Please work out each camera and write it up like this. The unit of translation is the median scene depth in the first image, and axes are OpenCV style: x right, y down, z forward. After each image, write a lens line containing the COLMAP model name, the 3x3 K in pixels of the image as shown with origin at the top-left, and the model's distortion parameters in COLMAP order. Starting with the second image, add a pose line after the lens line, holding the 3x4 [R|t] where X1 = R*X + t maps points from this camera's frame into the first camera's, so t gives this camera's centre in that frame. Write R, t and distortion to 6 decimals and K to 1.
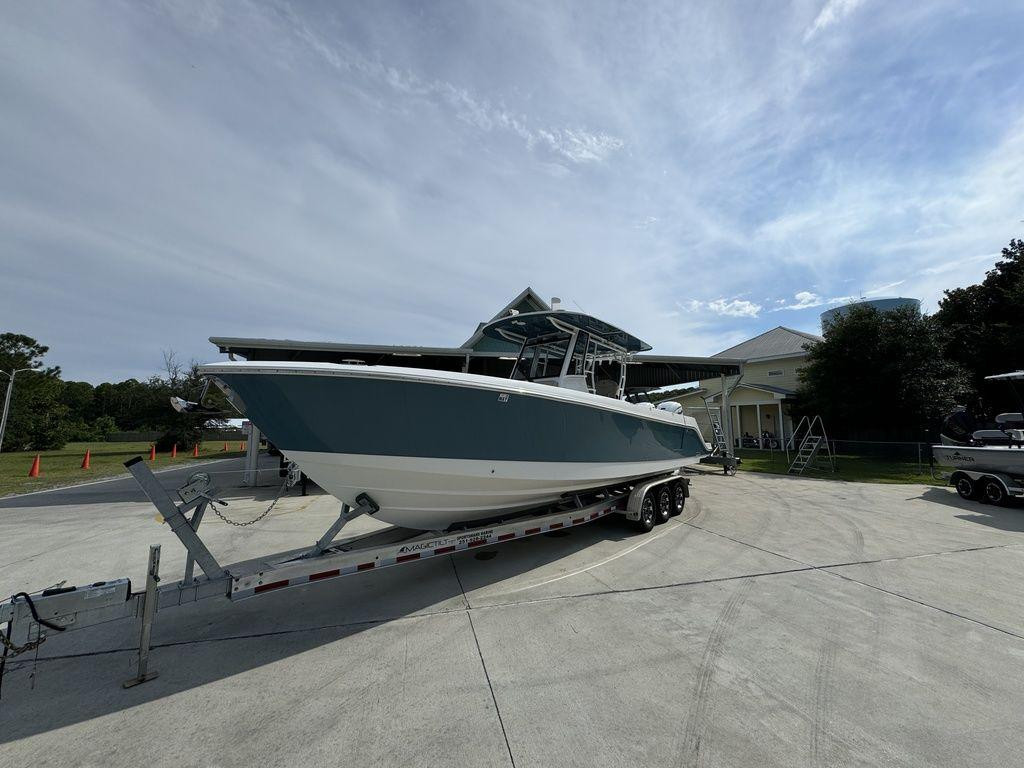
lens RADIAL K [[409.4, 0, 508.5], [0, 409.4, 382.9], [0, 0, 1]] dist [-0.001327, -0.000137]
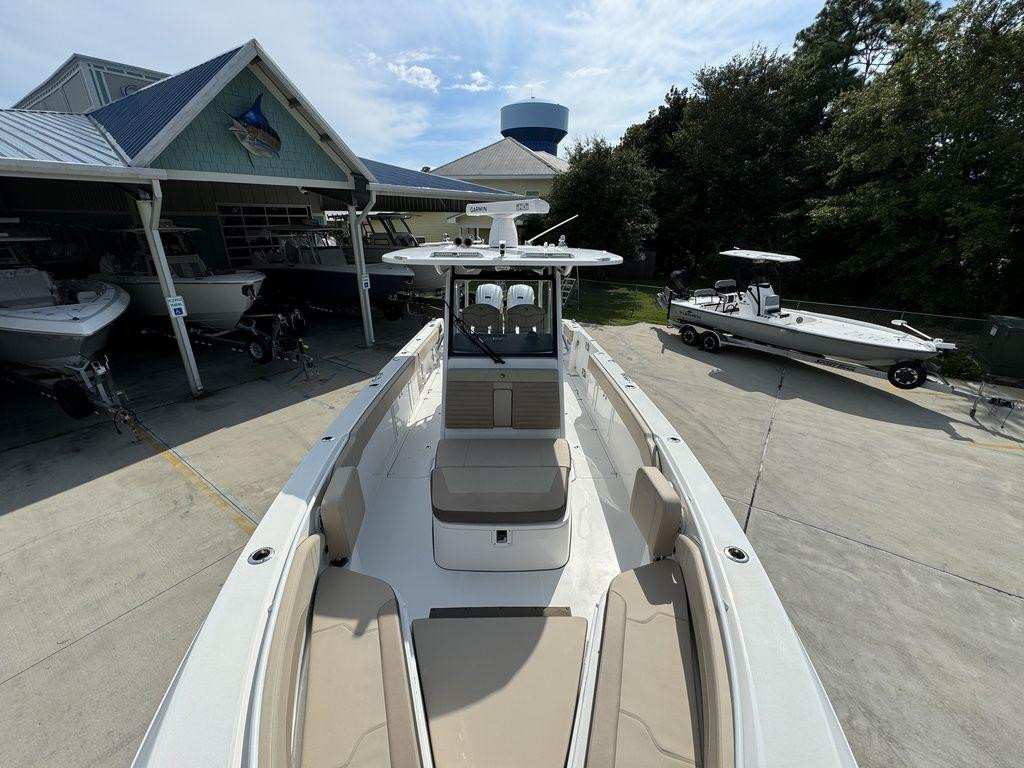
lens RADIAL K [[409.4, 0, 511.3], [0, 409.4, 380.7], [0, 0, 1]] dist [-0.001327, -0.000137]
pose [[0.753124, -0.235102, 0.614436, -0.086695], [-0.086269, 0.890608, 0.446515, -0.070945], [-0.652198, -0.389288, 0.650456, 0.175429]]
